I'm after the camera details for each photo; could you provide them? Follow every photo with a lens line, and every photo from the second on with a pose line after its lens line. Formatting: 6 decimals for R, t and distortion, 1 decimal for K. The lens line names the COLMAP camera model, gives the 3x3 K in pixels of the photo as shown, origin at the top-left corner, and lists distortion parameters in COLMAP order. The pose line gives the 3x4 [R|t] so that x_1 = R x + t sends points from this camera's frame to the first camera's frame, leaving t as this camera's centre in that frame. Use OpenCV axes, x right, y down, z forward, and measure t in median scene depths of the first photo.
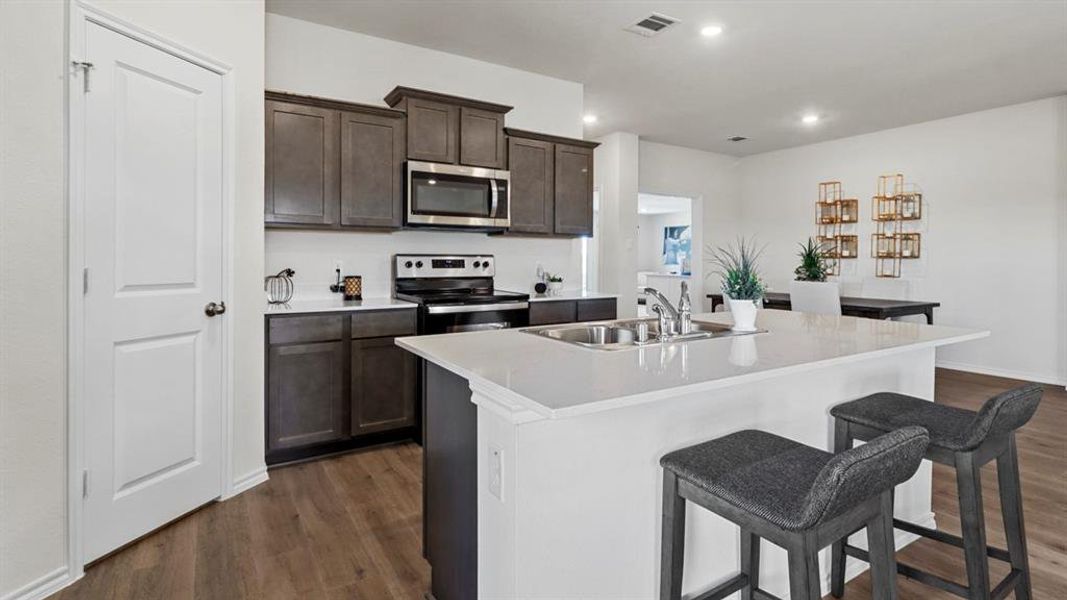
lens RADIAL K [[544.9, 0, 580.1], [0, 544.9, 285.2], [0, 0, 1]] dist [0.000507, -0.000430]
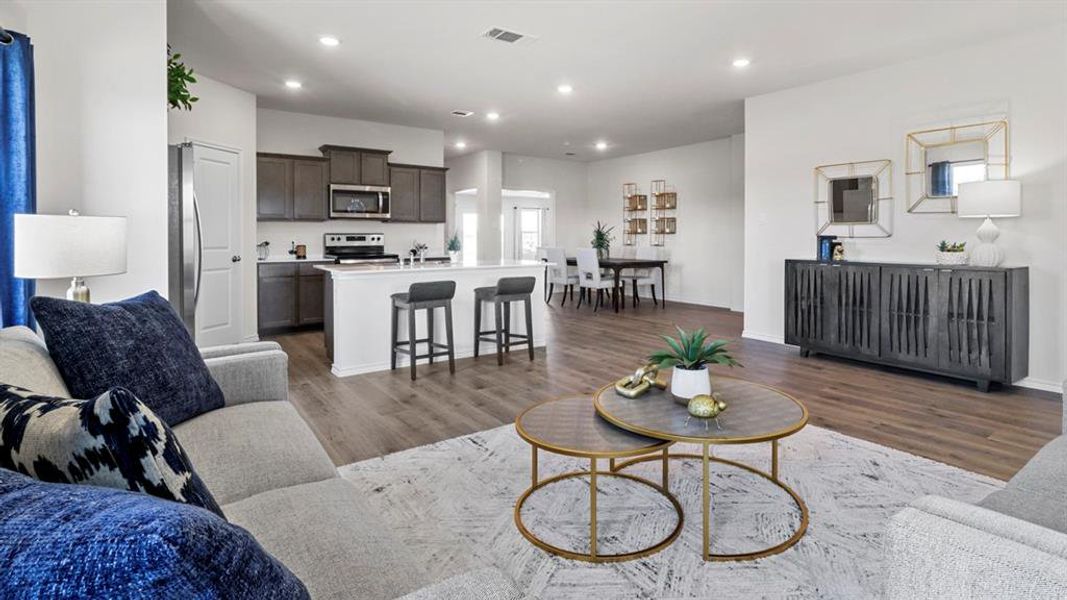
lens RADIAL K [[544.9, 0, 576.4], [0, 544.9, 259.8], [0, 0, 1]] dist [0.000507, -0.000430]
pose [[0.998574, -0.006134, 0.053036, 0.398159], [0.006158, 0.999981, -0.000291, 0.036994], [-0.053033, 0.000618, 0.998593, -0.856062]]
